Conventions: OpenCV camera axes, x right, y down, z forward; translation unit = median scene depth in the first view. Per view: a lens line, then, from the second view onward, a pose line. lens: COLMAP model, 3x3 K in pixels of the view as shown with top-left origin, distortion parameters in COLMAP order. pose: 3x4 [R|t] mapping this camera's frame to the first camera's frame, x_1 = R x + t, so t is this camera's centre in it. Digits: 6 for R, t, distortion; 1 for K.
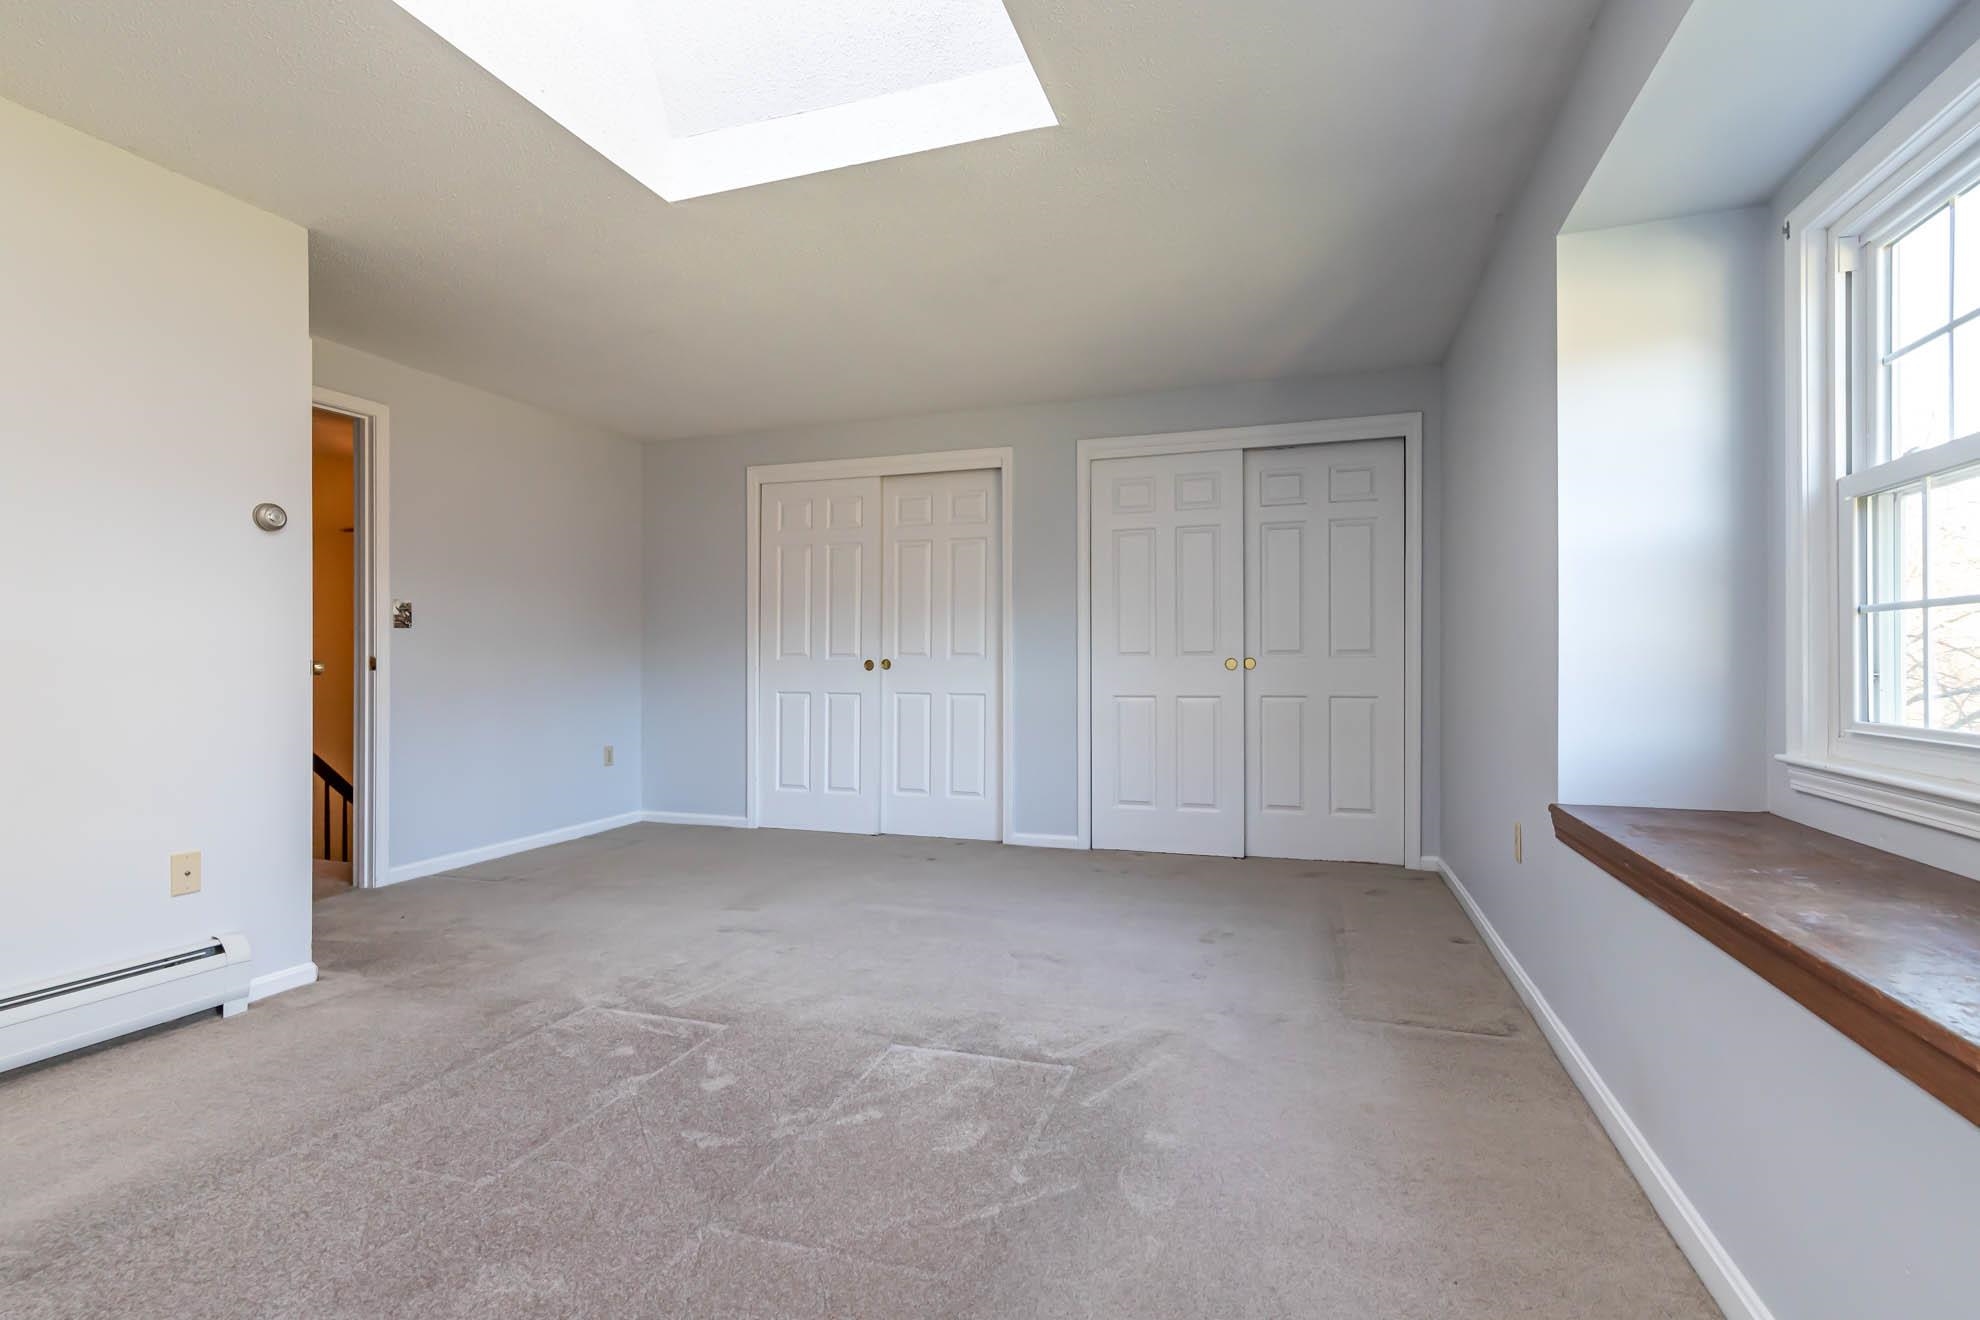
lens RADIAL K [[932.4, 0, 990.0], [0, 932.4, 660.0], [0, 0, 1]] dist [0.003350, 0.000533]
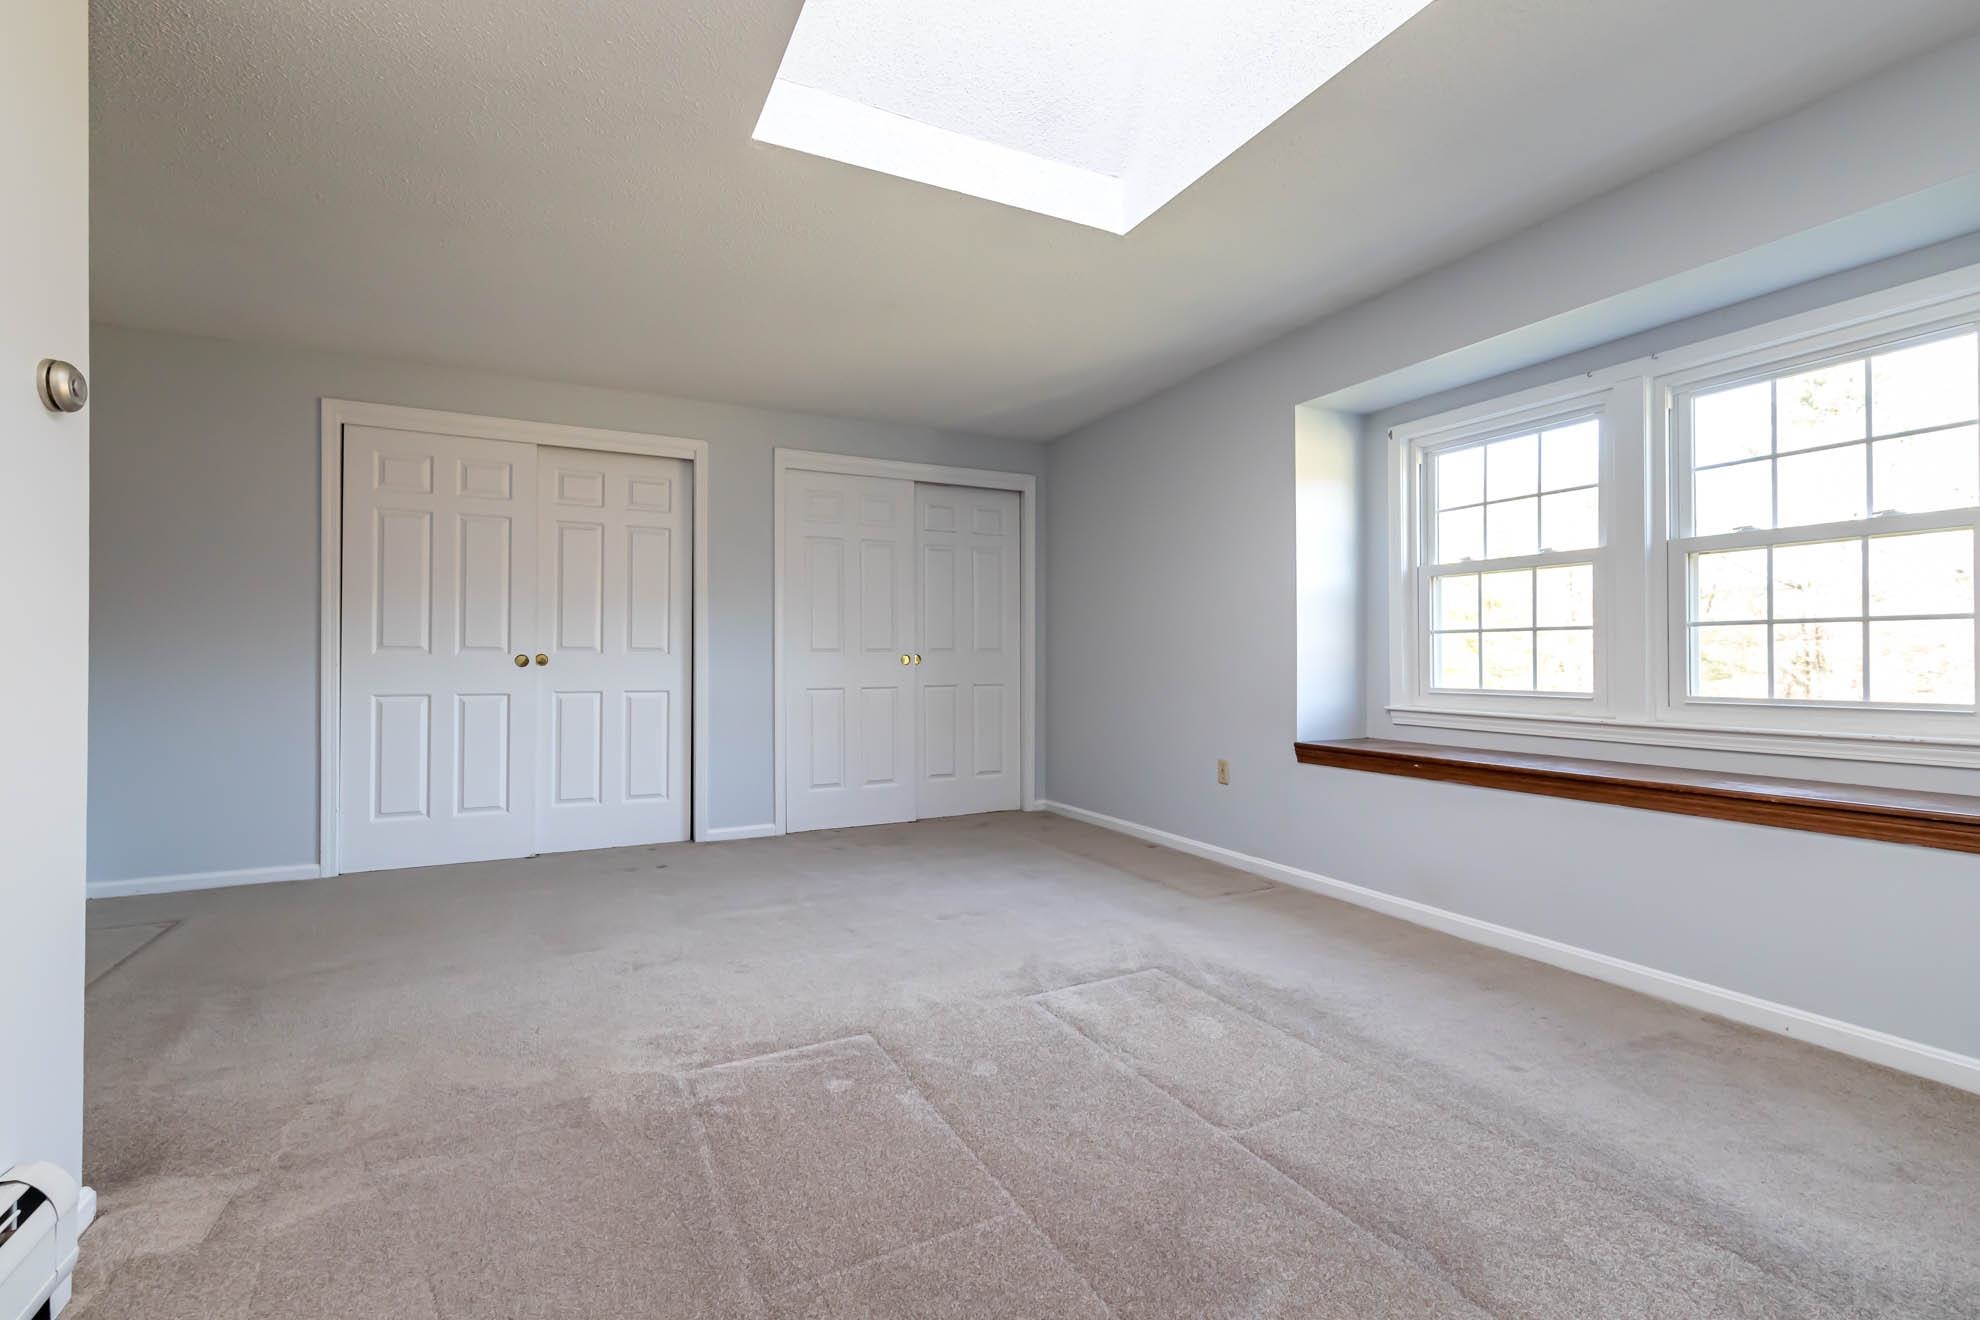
lens RADIAL K [[861.3, 0, 980.9], [0, 861.3, 652.1], [0, 0, 1]] dist [0.000697, -0.000225]
pose [[0.701841, 0.007206, 0.712297, -0.502156], [-0.002782, 0.999969, -0.007375, 0.002648], [-0.712328, 0.003195, 0.701840, 0.176293]]
